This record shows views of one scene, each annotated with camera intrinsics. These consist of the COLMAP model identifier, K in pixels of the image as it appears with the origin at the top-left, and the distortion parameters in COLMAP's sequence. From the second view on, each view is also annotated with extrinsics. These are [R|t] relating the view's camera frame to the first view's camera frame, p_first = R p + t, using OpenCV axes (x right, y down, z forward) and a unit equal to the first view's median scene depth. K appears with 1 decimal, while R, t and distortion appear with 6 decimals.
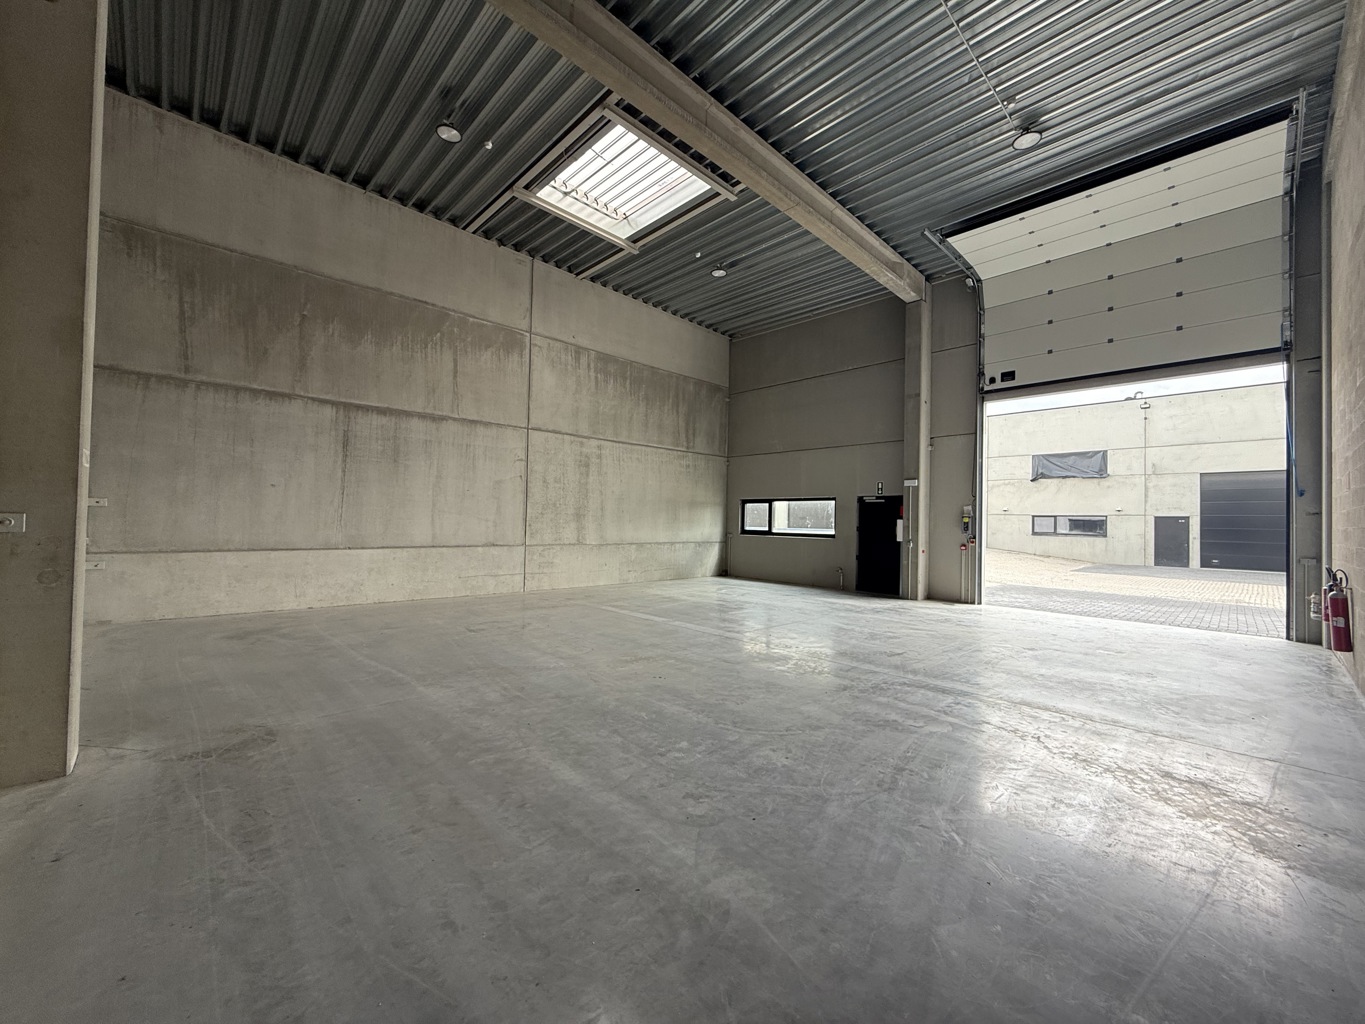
lens RADIAL K [[542.9, 0, 677.3], [0, 542.9, 511.3], [0, 0, 1]] dist [0.001167, -0.000617]
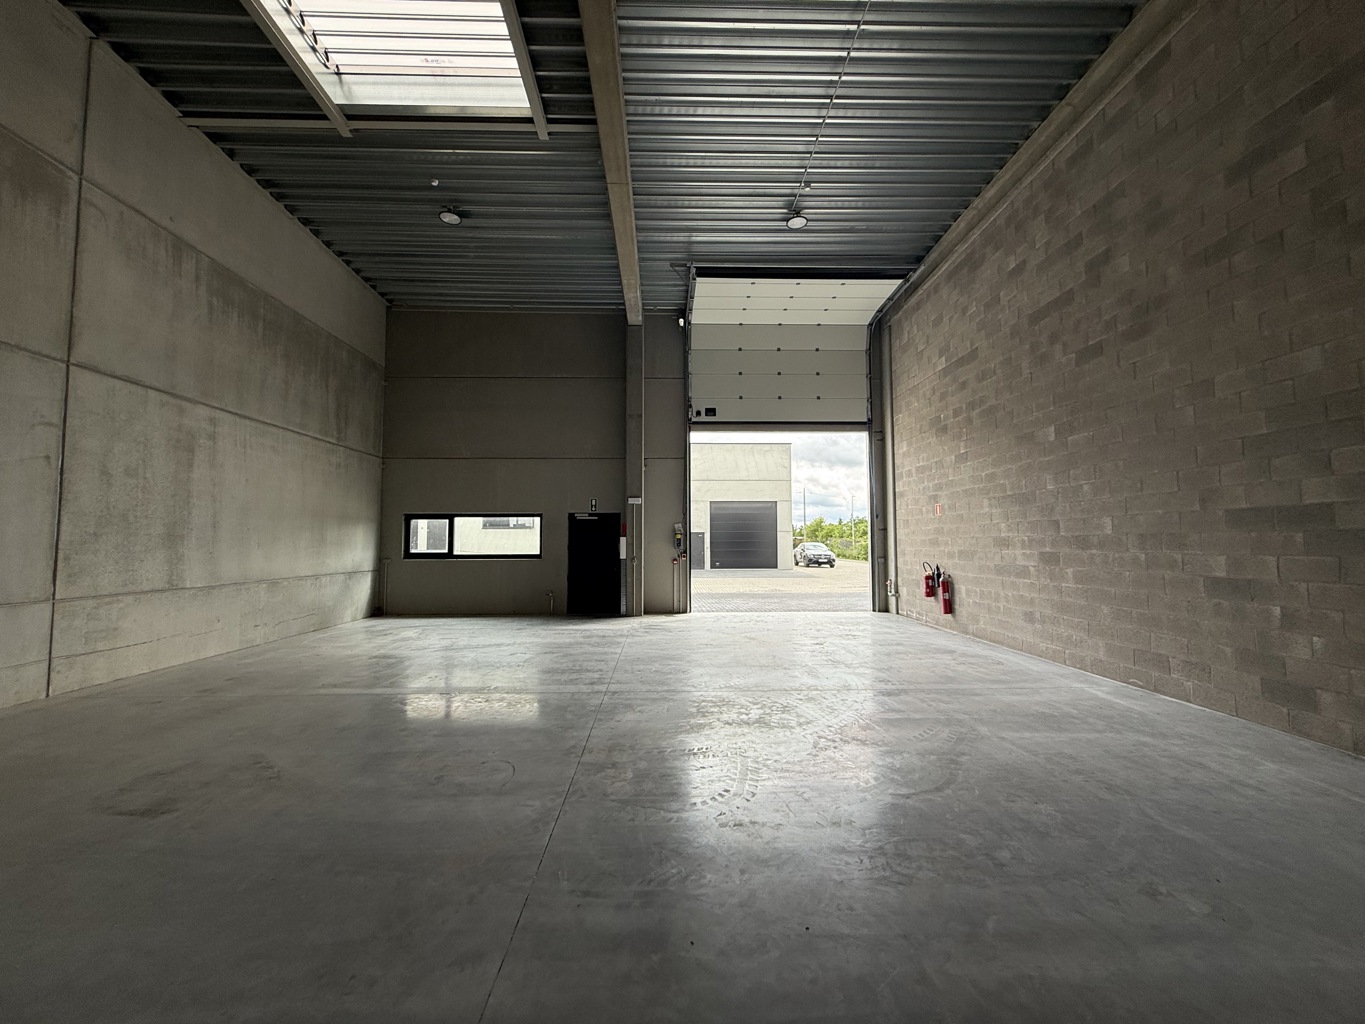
lens RADIAL K [[542.9, 0, 677.8], [0, 542.9, 512.3], [0, 0, 1]] dist [0.001167, -0.000617]
pose [[0.666664, 0.020771, 0.745069, -0.267710], [0.002449, 0.999545, -0.030056, 0.000052], [-0.745355, 0.021862, 0.666310, 0.256491]]
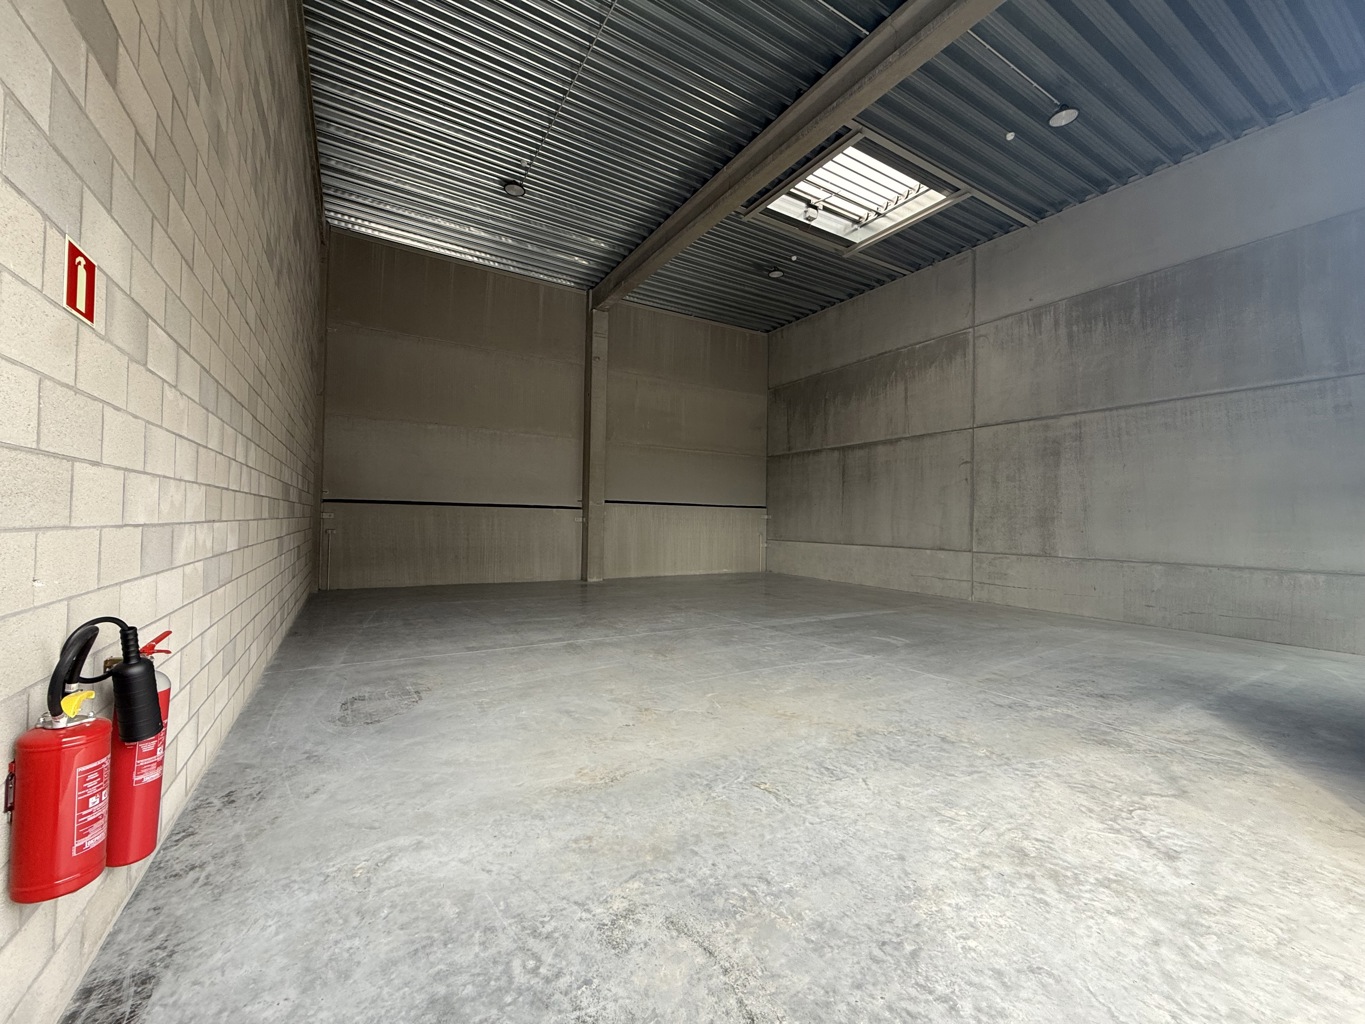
lens RADIAL K [[542.9, 0, 682.8], [0, 542.9, 512.5], [0, 0, 1]] dist [0.001167, -0.000617]
pose [[-0.216347, -0.039423, -0.975520, 0.742631], [-0.005807, 0.999219, -0.039093, 0.034099], [0.976299, -0.002793, -0.216407, 0.702494]]
